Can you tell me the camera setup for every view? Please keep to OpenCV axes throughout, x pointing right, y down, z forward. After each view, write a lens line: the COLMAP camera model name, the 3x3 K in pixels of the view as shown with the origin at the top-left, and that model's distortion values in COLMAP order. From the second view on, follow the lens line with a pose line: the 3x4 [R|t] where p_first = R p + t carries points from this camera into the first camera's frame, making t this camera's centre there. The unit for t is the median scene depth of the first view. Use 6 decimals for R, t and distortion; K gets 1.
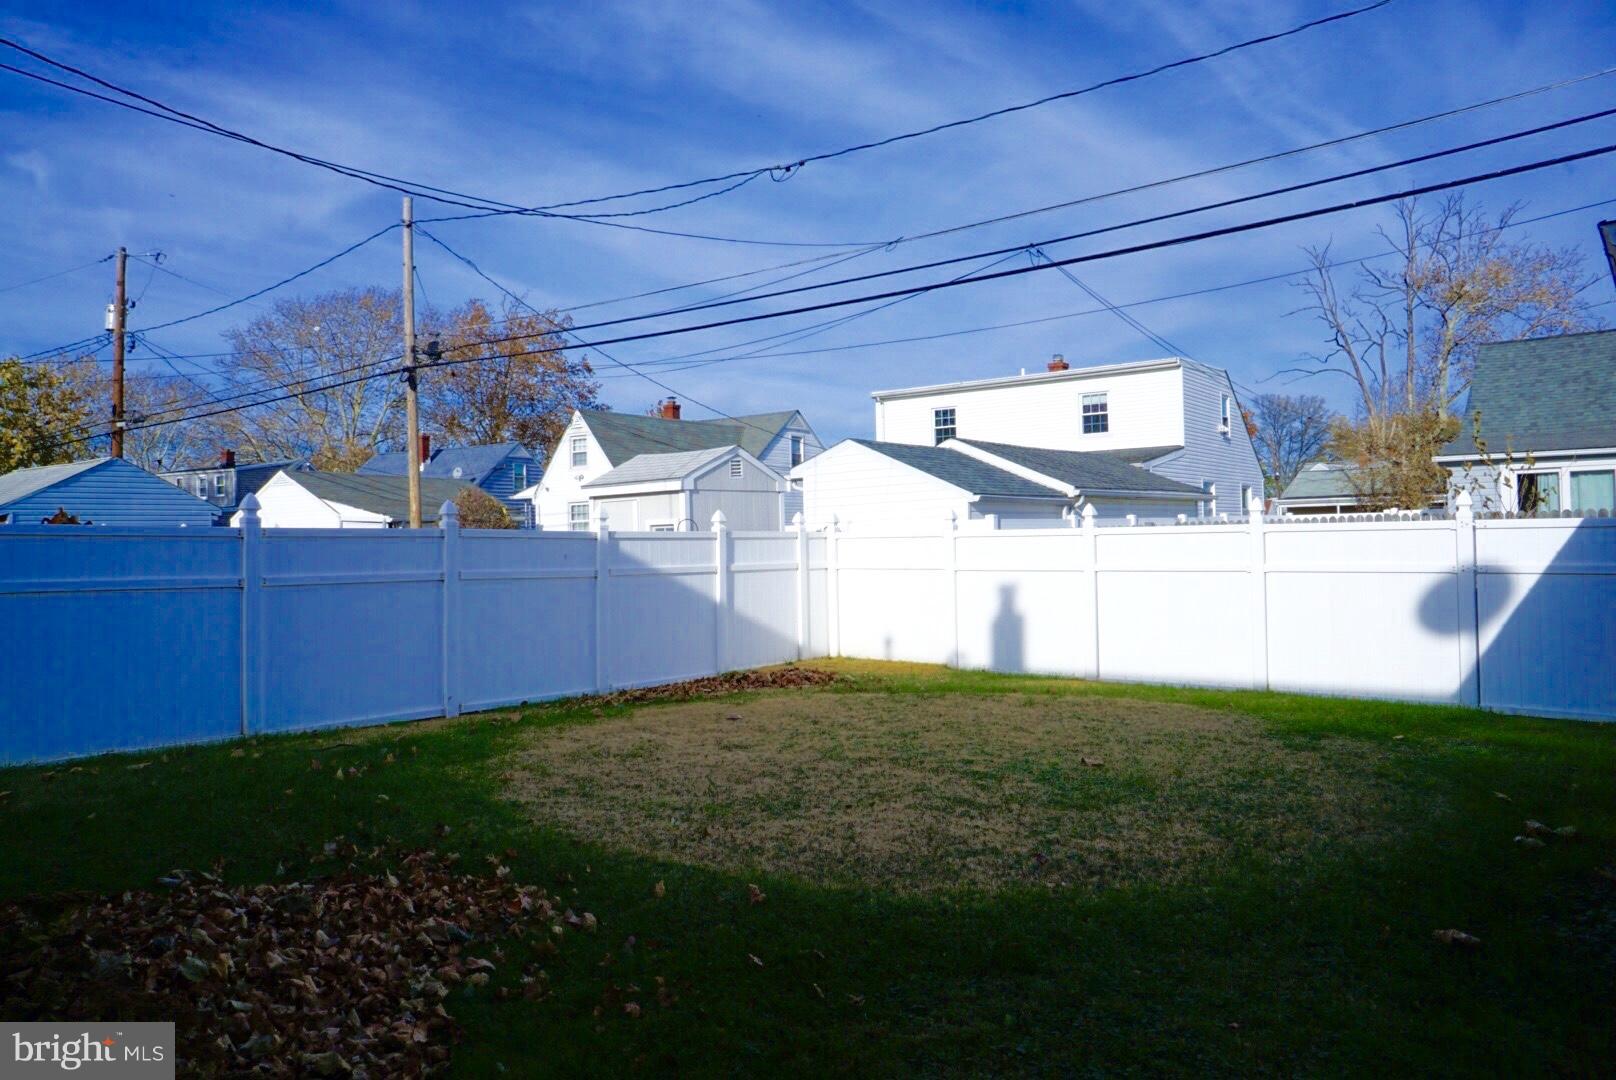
lens RADIAL K [[1093.1, 0, 805.9], [0, 1093.1, 530.8], [0, 0, 1]] dist [-0.068262, 0.100122]
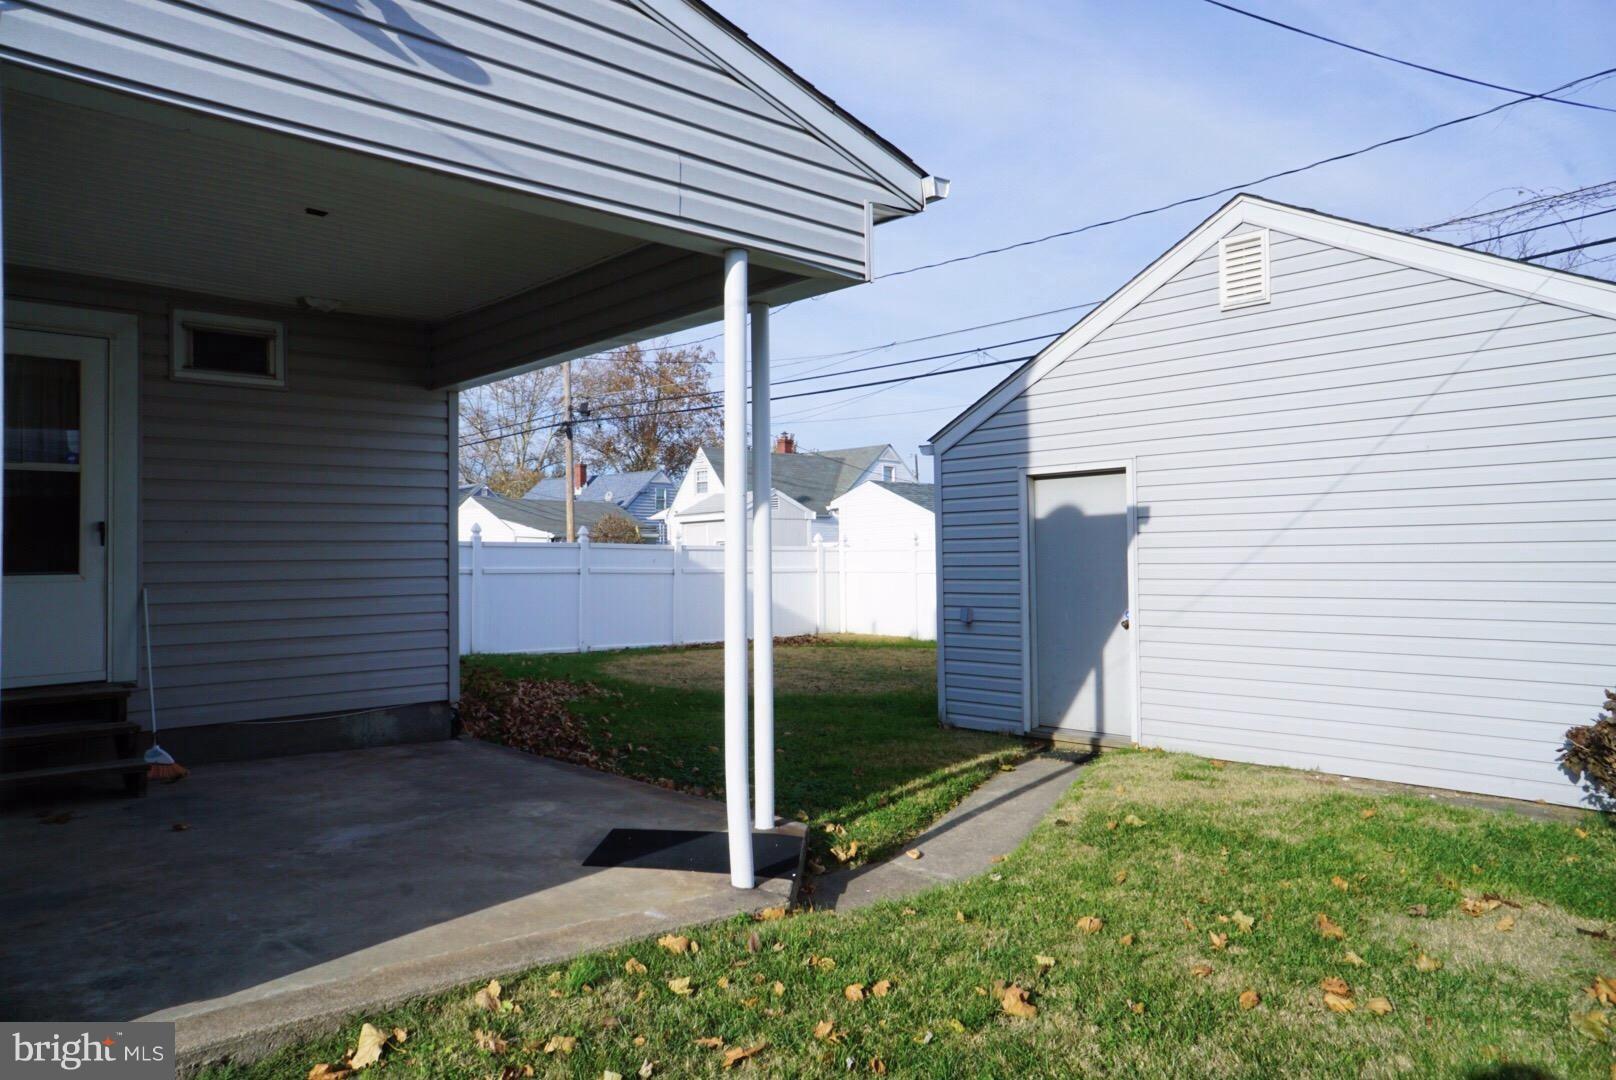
lens RADIAL K [[1093.1, 0, 805.9], [0, 1093.1, 530.8], [0, 0, 1]] dist [-0.068262, 0.100122]
pose [[0.990278, 0.004911, -0.139018, 0.086519], [-0.007061, 0.999863, -0.014973, 0.000786], [0.138925, 0.015809, 0.990177, -0.219232]]
